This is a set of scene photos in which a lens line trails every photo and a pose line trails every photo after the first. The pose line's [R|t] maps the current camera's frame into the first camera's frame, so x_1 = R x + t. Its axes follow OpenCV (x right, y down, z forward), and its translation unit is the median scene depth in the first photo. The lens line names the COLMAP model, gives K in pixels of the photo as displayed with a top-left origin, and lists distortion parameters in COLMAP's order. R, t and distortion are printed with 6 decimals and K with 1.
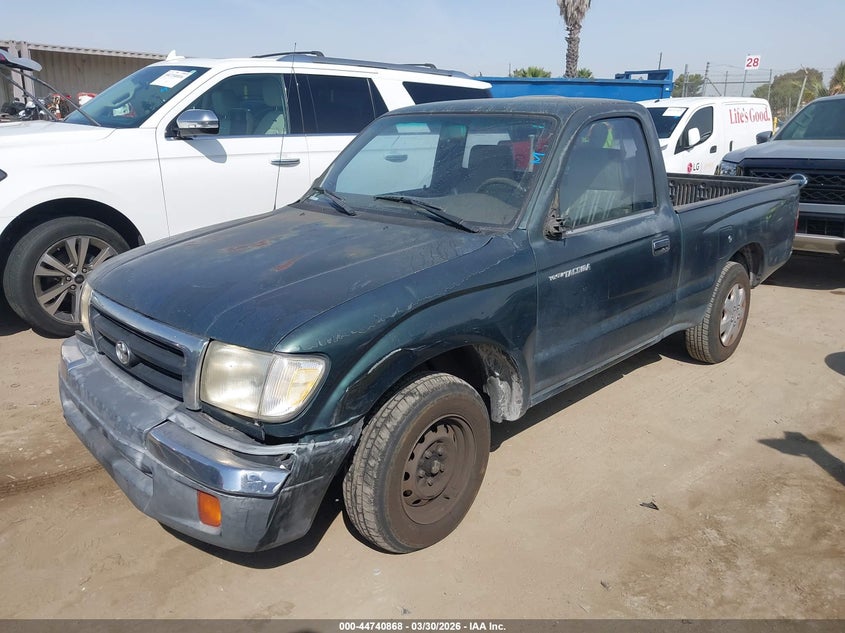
lens RADIAL K [[696.7, 0, 422.5], [0, 696.7, 316.5], [0, 0, 1]] dist [0.003806, 0.003002]
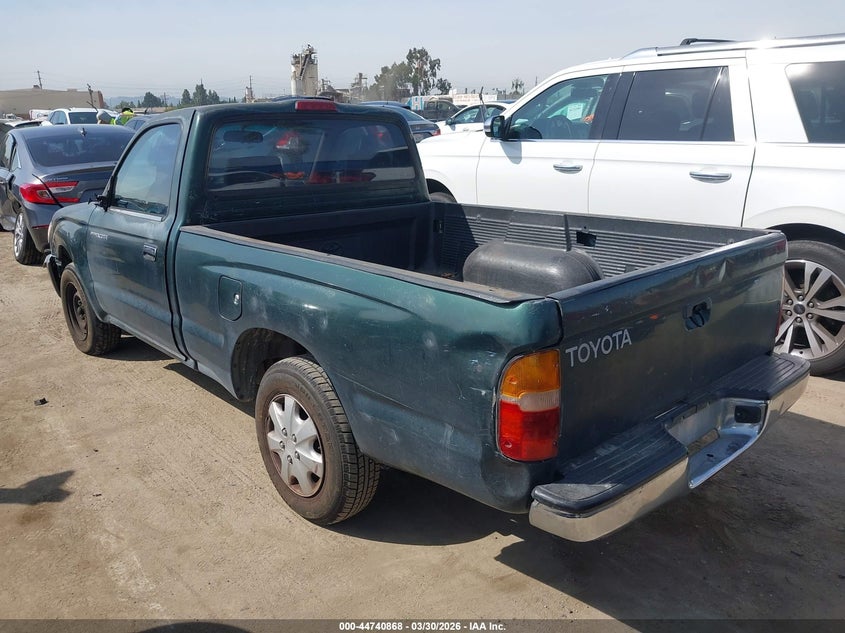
lens RADIAL K [[696.7, 0, 422.5], [0, 696.7, 316.5], [0, 0, 1]] dist [0.003806, 0.003002]
pose [[-0.087824, 0.266458, -0.959837, 1.228513], [-0.271085, 0.920801, 0.280425, -0.382819], [0.958541, 0.284825, -0.008636, 1.339628]]
